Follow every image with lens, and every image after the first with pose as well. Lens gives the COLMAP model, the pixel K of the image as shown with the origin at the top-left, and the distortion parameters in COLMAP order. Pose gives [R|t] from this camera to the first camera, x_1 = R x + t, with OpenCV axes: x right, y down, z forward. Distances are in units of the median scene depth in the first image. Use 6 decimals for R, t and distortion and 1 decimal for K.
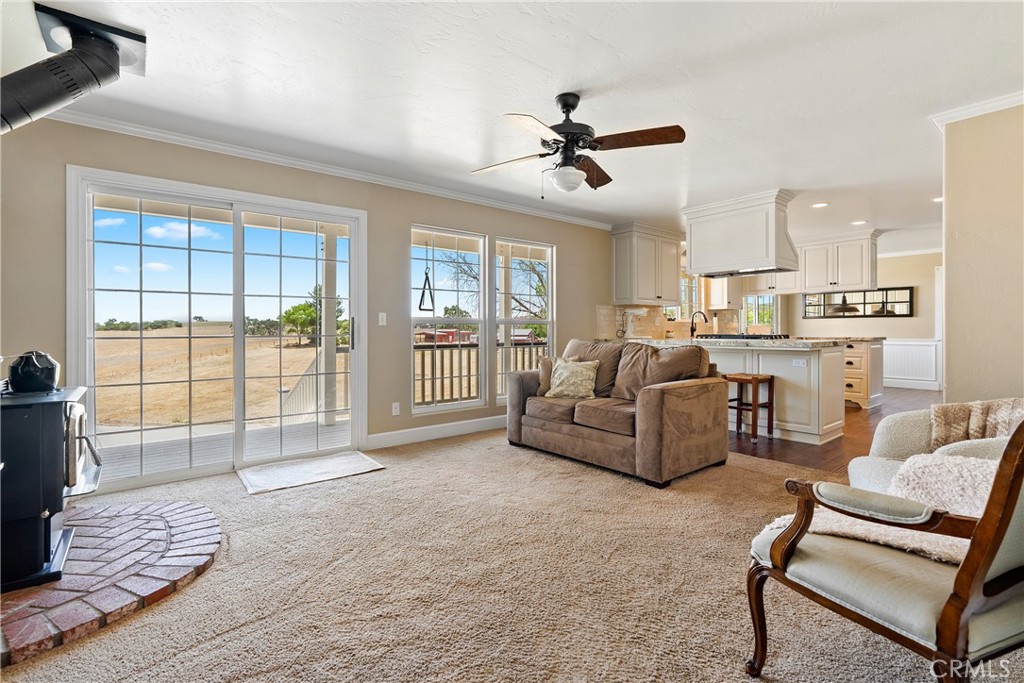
lens RADIAL K [[472.2, 0, 512.0], [0, 472.2, 338.7], [0, 0, 1]] dist [-0.000197, 0.000895]
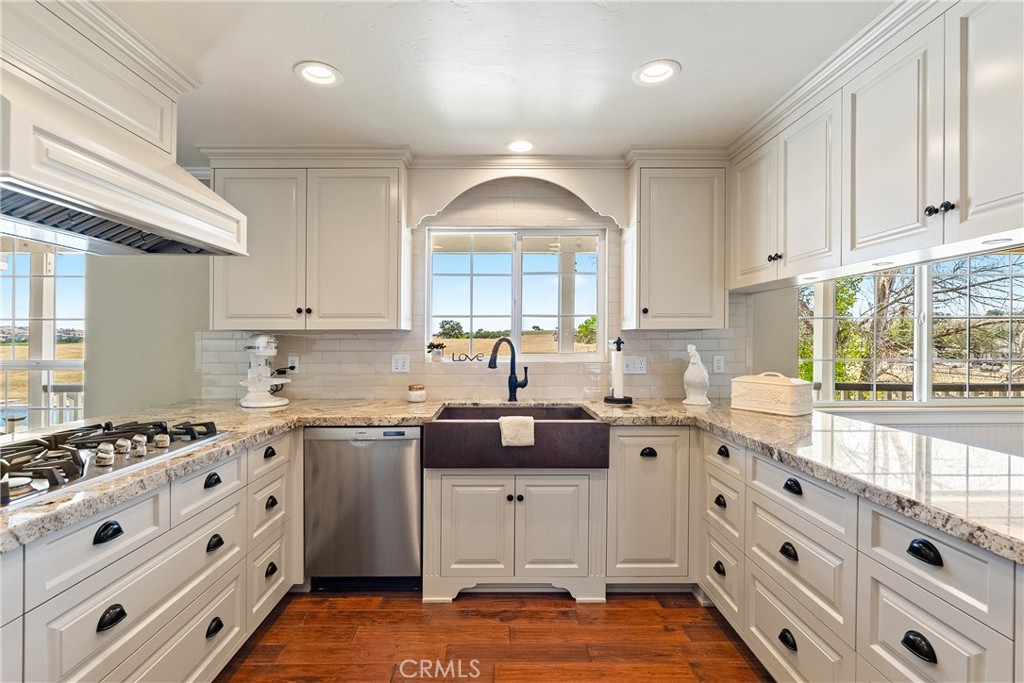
lens RADIAL K [[472.2, 0, 503.7], [0, 472.2, 341.8], [0, 0, 1]] dist [-0.000197, 0.000895]
pose [[0.773009, 0.007245, -0.634354, 0.600132], [-0.013002, 0.999906, -0.004425, -0.050093], [0.634262, 0.011669, 0.773030, 0.651453]]
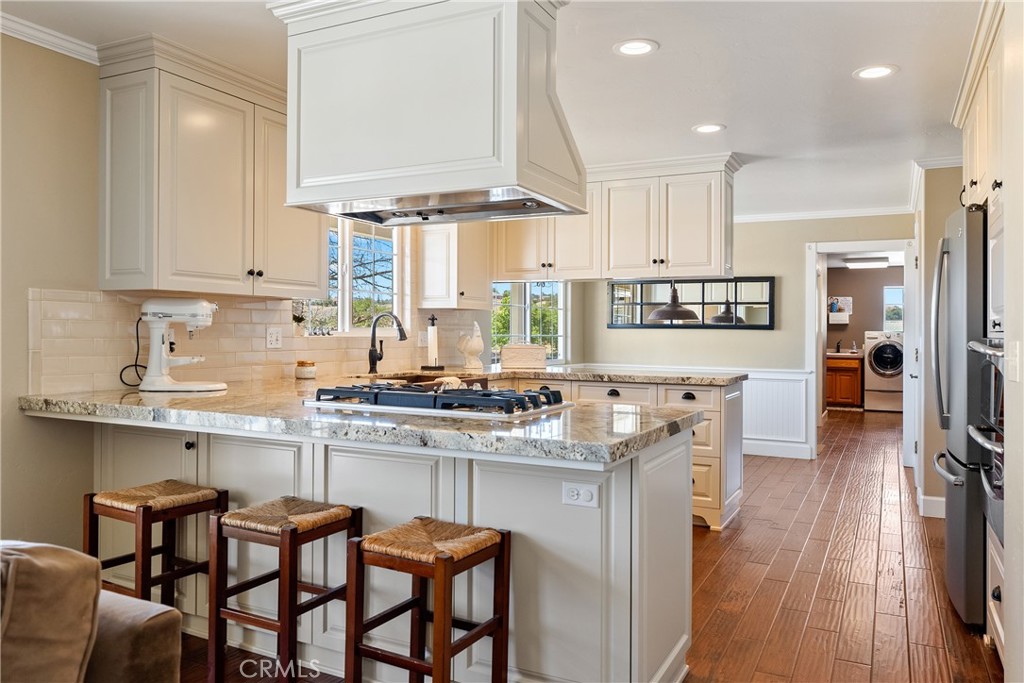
lens RADIAL K [[754.8, 0, 511.2], [0, 754.8, 334.4], [0, 0, 1]] dist [0.002982, 0.000263]
pose [[0.914655, 0.012008, 0.404056, 0.214216], [-0.006957, 0.999878, -0.013967, -0.028589], [-0.404175, 0.009964, 0.914628, 0.329033]]
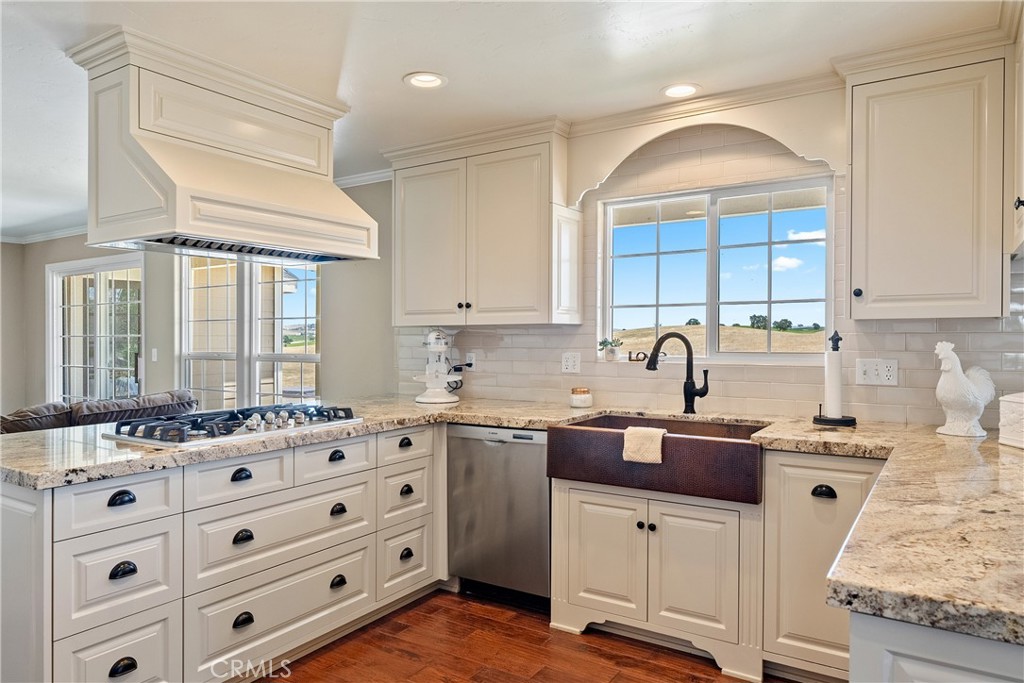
lens RADIAL K [[676.8, 0, 518.7], [0, 676.8, 339.5], [0, 0, 1]] dist [0.007684, 0.005209]
pose [[0.304242, 0.008984, -0.952552, 0.738801], [-0.013544, 0.999895, 0.005104, -0.051381], [0.952499, 0.011348, 0.304332, 0.718196]]
